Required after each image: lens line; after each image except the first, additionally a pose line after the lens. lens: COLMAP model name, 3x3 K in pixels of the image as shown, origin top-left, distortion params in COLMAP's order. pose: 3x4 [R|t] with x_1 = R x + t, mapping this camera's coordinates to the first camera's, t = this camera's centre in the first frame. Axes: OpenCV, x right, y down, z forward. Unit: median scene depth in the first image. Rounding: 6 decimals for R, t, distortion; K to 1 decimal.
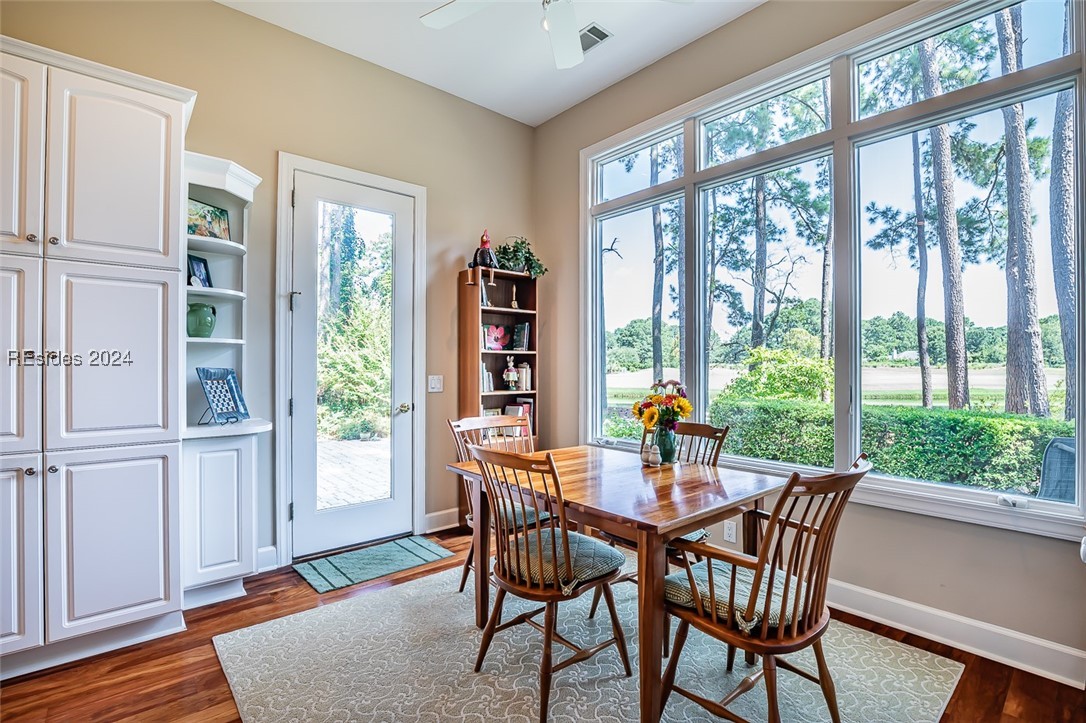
lens RADIAL K [[500.6, 0, 537.7], [0, 500.6, 364.8], [0, 0, 1]] dist [-0.040049, 0.011239]
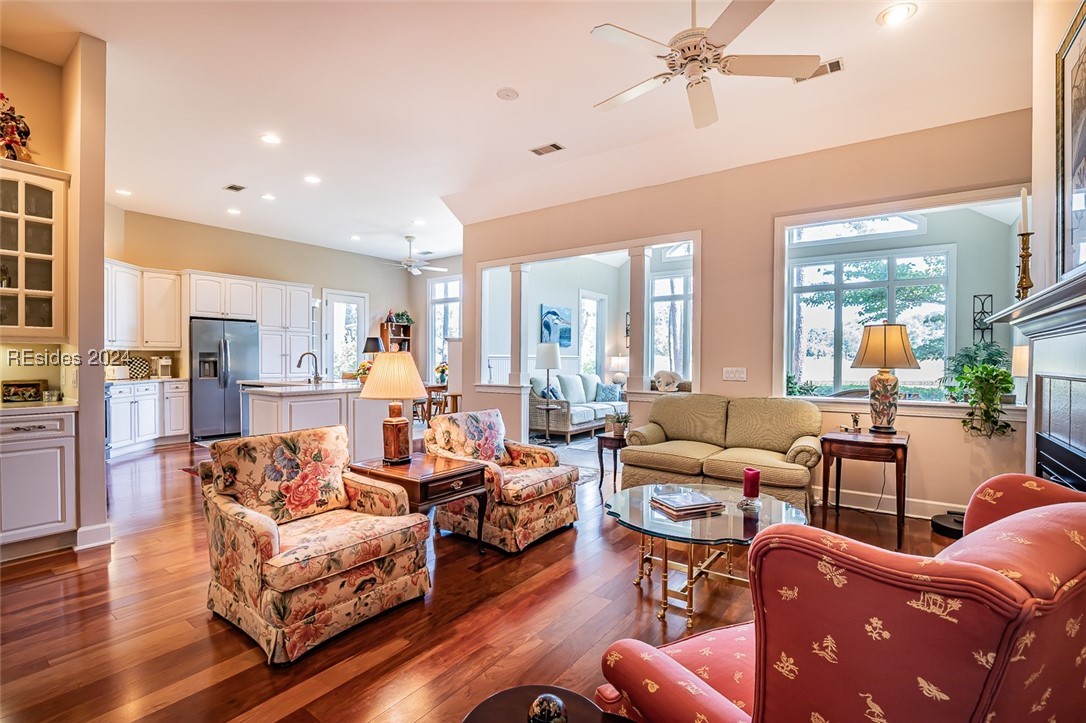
lens RADIAL K [[500.6, 0, 562.3], [0, 500.6, 360.6], [0, 0, 1]] dist [-0.040049, 0.011239]
pose [[0.962949, 0.006064, 0.269616, 0.061253], [-0.008359, 0.999938, 0.007366, -0.011227], [-0.269554, -0.009347, 0.962940, -1.798776]]
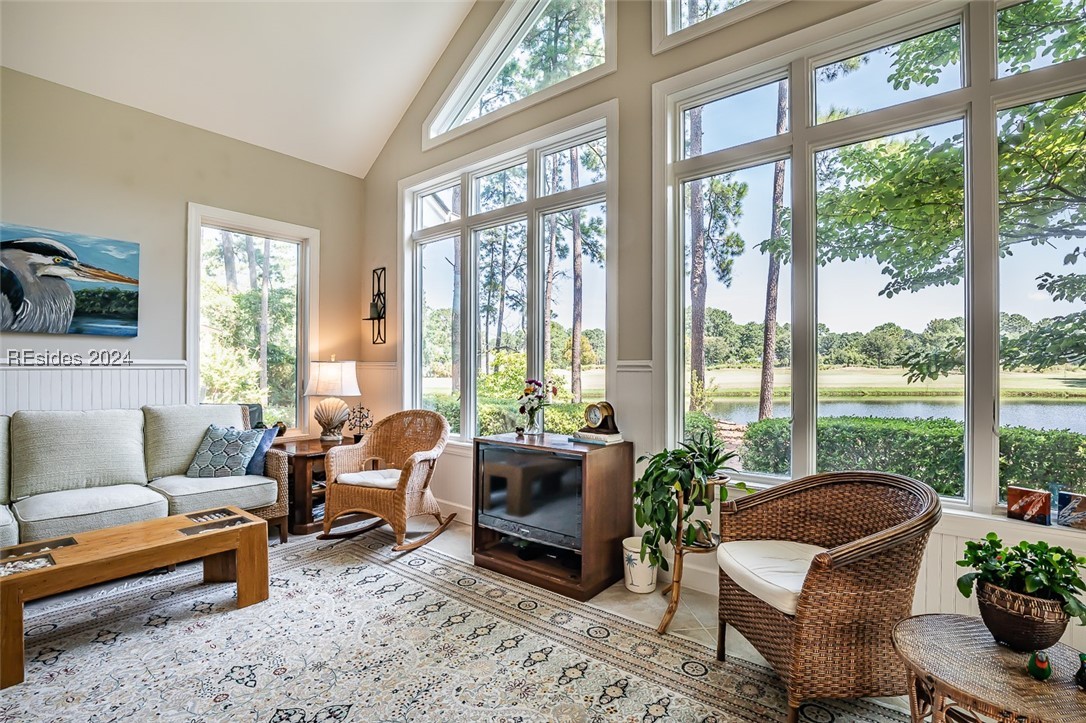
lens RADIAL K [[500.6, 0, 538.2], [0, 500.6, 365.9], [0, 0, 1]] dist [-0.040049, 0.011239]
pose [[0.982910, -0.000200, 0.184085, 0.885916], [0.000303, 1.000000, -0.000534, -0.007416], [-0.184084, 0.000580, 0.982910, -1.009530]]
